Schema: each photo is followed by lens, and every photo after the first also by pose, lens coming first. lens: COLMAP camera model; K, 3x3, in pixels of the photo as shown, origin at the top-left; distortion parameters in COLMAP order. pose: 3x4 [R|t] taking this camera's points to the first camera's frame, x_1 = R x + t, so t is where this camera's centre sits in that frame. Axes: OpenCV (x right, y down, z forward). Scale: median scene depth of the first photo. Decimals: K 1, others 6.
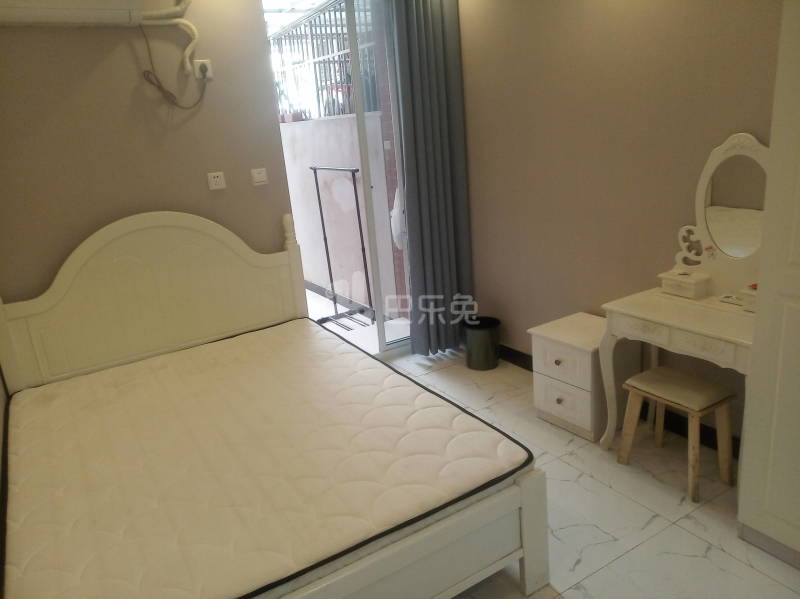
lens RADIAL K [[606.3, 0, 400.0], [0, 606.3, 299.5], [0, 0, 1]] dist [0.038066, -0.076004]
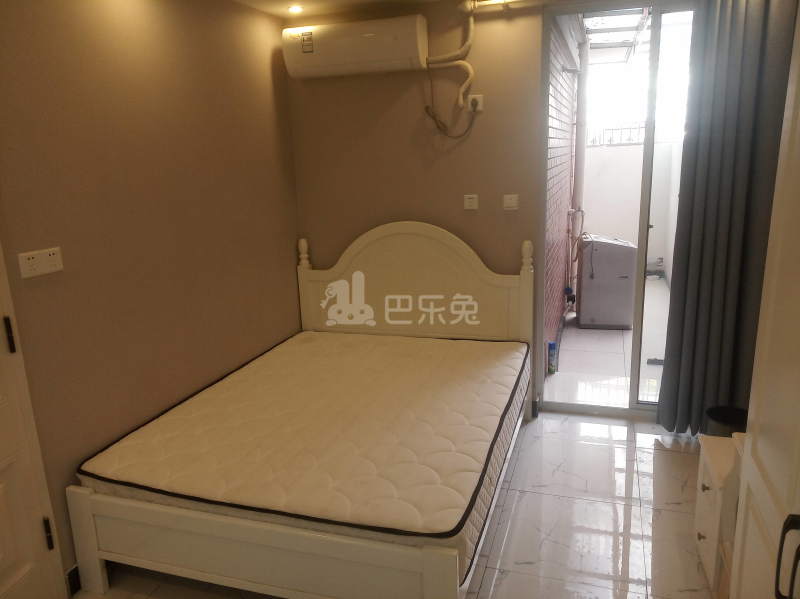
lens RADIAL K [[606.3, 0, 400.0], [0, 606.3, 299.5], [0, 0, 1]] dist [0.038066, -0.076004]
pose [[0.649246, 0.236884, -0.722748, 0.507118], [-0.237332, 0.965911, 0.103386, -0.114638], [0.722601, 0.104409, 0.683335, 0.172266]]
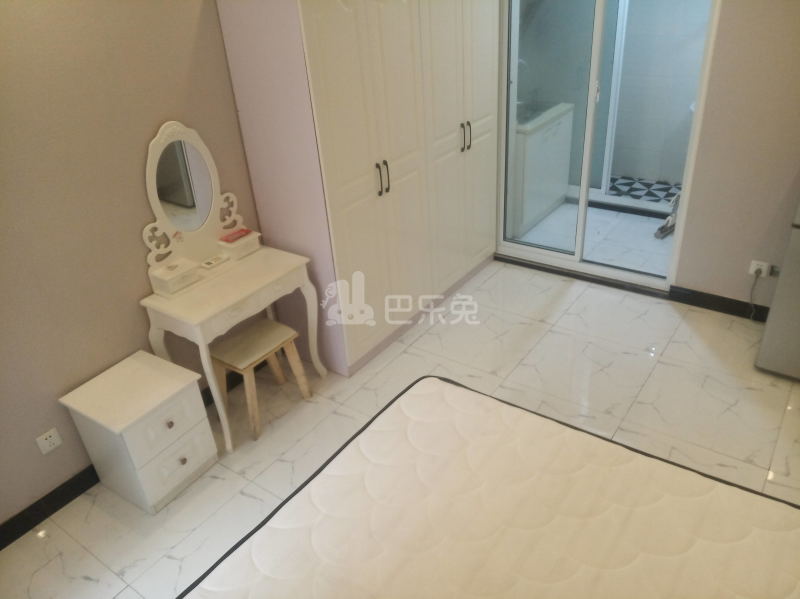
lens RADIAL K [[606.3, 0, 400.0], [0, 606.3, 299.5], [0, 0, 1]] dist [0.038066, -0.076004]
pose [[-0.388901, -0.356606, 0.849463, -0.487637], [0.350887, 0.795217, 0.494477, -0.320206], [-0.851842, 0.490368, -0.184132, 0.776092]]
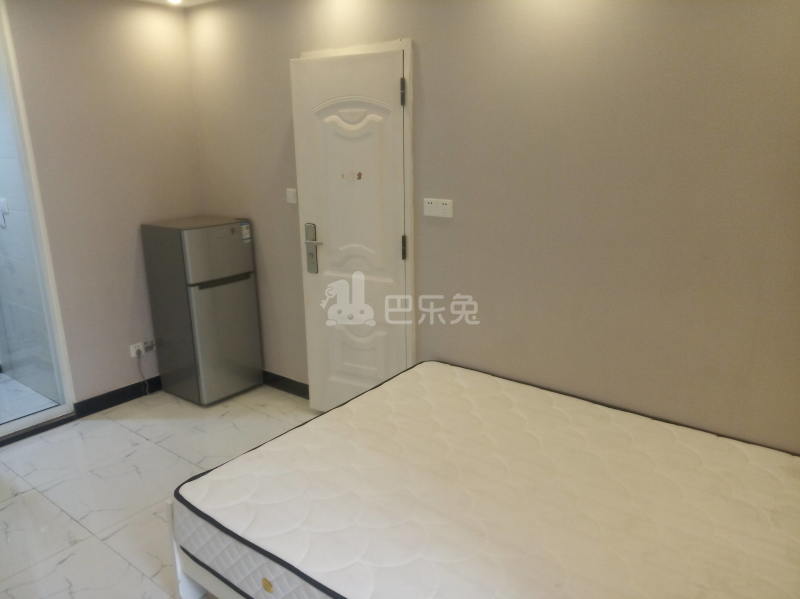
lens RADIAL K [[606.3, 0, 400.0], [0, 606.3, 299.5], [0, 0, 1]] dist [0.038066, -0.076004]
pose [[-0.935892, 0.189034, -0.297276, 0.076419], [0.000860, 0.845067, 0.534659, -0.379498], [0.352287, 0.500128, -0.791054, 1.177061]]
